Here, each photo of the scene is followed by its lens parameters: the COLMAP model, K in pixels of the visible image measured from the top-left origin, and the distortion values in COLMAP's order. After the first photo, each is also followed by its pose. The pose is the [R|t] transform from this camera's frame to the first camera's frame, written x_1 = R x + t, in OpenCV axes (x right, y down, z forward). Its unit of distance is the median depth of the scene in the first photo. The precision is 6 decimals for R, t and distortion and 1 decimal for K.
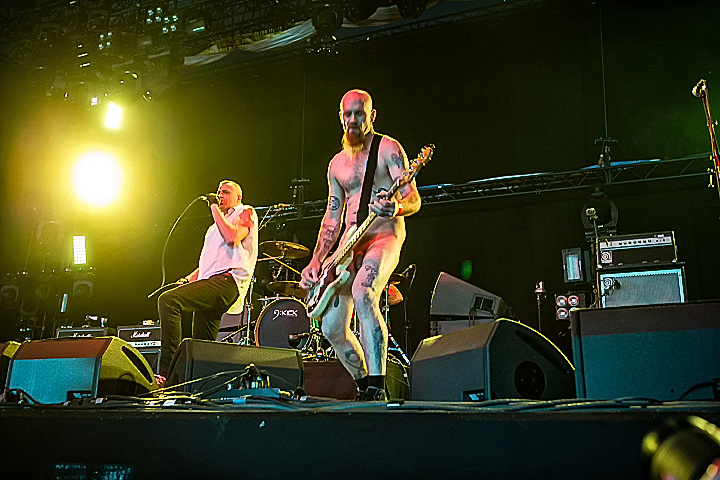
lens RADIAL K [[691.6, 0, 360.0], [0, 691.6, 240.0], [0, 0, 1]] dist [-0.073231, 0.101391]
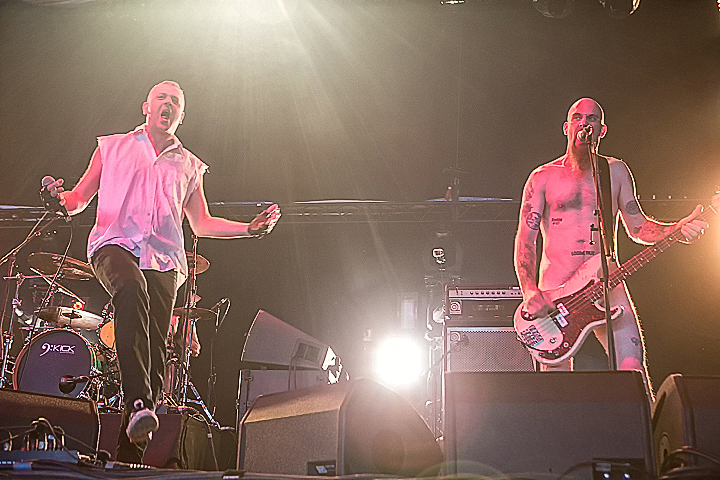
lens RADIAL K [[845.9, 0, 360.0], [0, 845.9, 240.0], [0, 0, 1]] dist [-0.026622, 0.058535]
pose [[0.963863, 0.093235, 0.249551, -0.031238], [-0.085147, 0.995439, -0.043036, -0.003757], [-0.252425, 0.020233, 0.967405, -0.003592]]
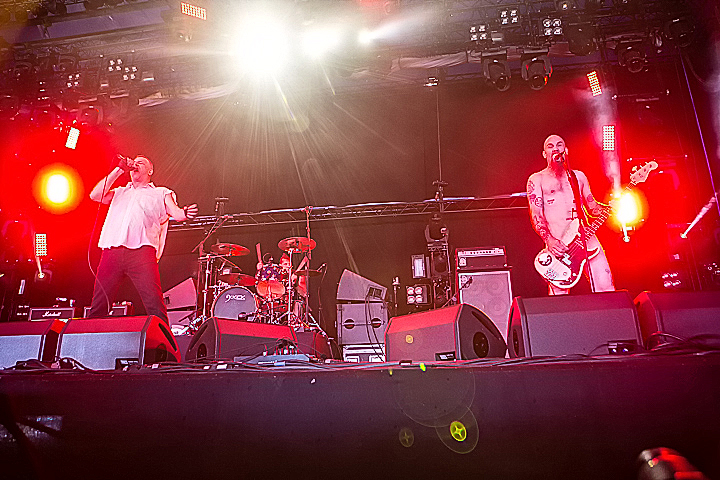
lens RADIAL K [[495.1, 0, 360.0], [0, 495.1, 240.0], [0, 0, 1]] dist [-0.097149, 0.075613]
pose [[0.969929, 0.035019, 0.240855, -0.115187], [-0.032185, 0.999359, -0.015691, 0.001568], [-0.241250, 0.007467, 0.970434, 0.016345]]
